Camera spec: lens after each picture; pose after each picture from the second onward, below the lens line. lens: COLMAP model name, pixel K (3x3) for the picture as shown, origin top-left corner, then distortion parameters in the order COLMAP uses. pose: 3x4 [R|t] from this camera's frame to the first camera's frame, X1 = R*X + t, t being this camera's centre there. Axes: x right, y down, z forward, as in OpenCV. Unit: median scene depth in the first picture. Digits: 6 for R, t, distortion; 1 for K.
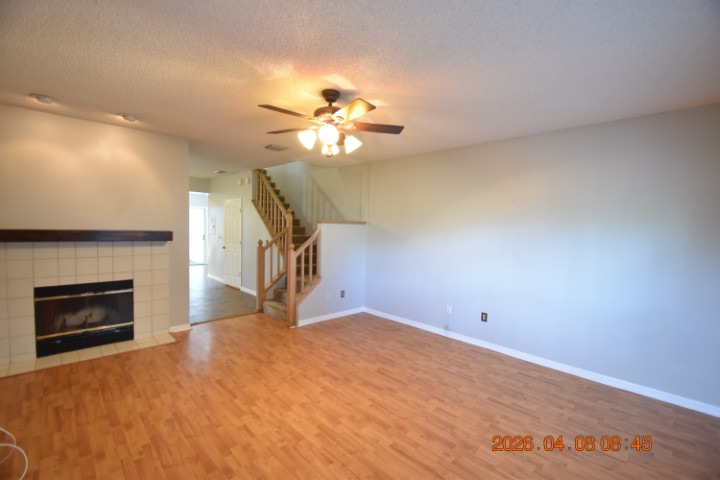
lens RADIAL K [[321.8, 0, 361.1], [0, 321.8, 240.6], [0, 0, 1]] dist [-0.006013, -0.002749]
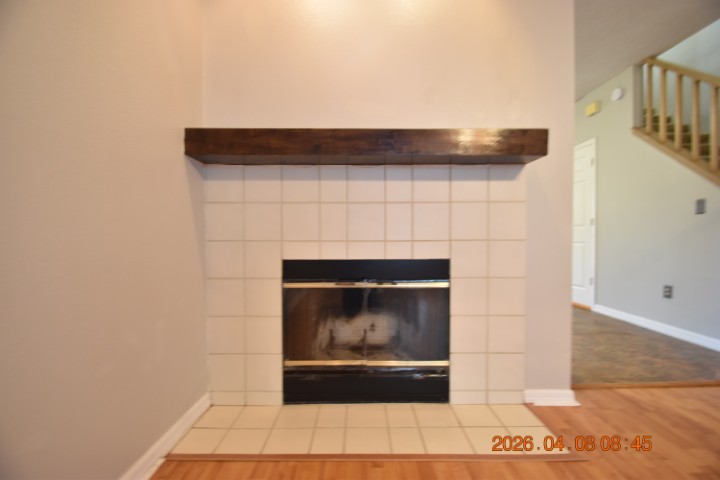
lens RADIAL K [[321.8, 0, 360.4], [0, 321.8, 239.3], [0, 0, 1]] dist [-0.006013, -0.002749]
pose [[0.718588, -0.020577, -0.695132, -0.340710], [-0.014496, 0.998902, -0.044554, 0.078574], [0.695285, 0.042093, 0.717500, 0.417325]]
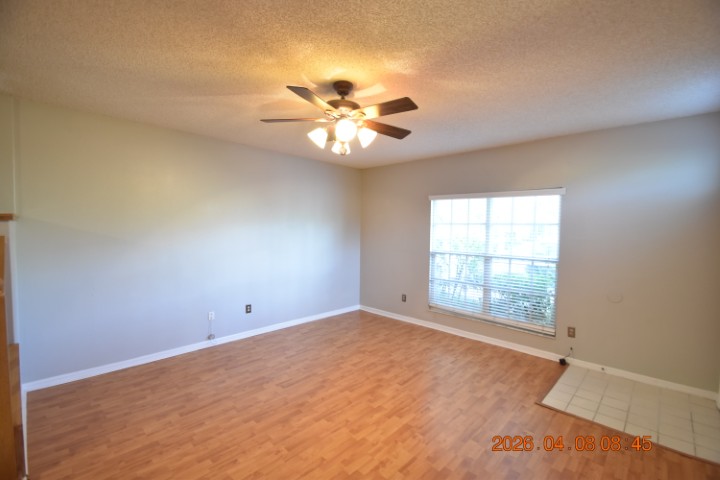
lens RADIAL K [[321.8, 0, 361.3], [0, 321.8, 239.0], [0, 0, 1]] dist [-0.006013, -0.002749]
pose [[-0.056955, -0.063767, 0.996338, -1.157762], [0.031105, 0.997360, 0.065611, -0.087850], [-0.997892, 0.034728, -0.054821, 1.128419]]
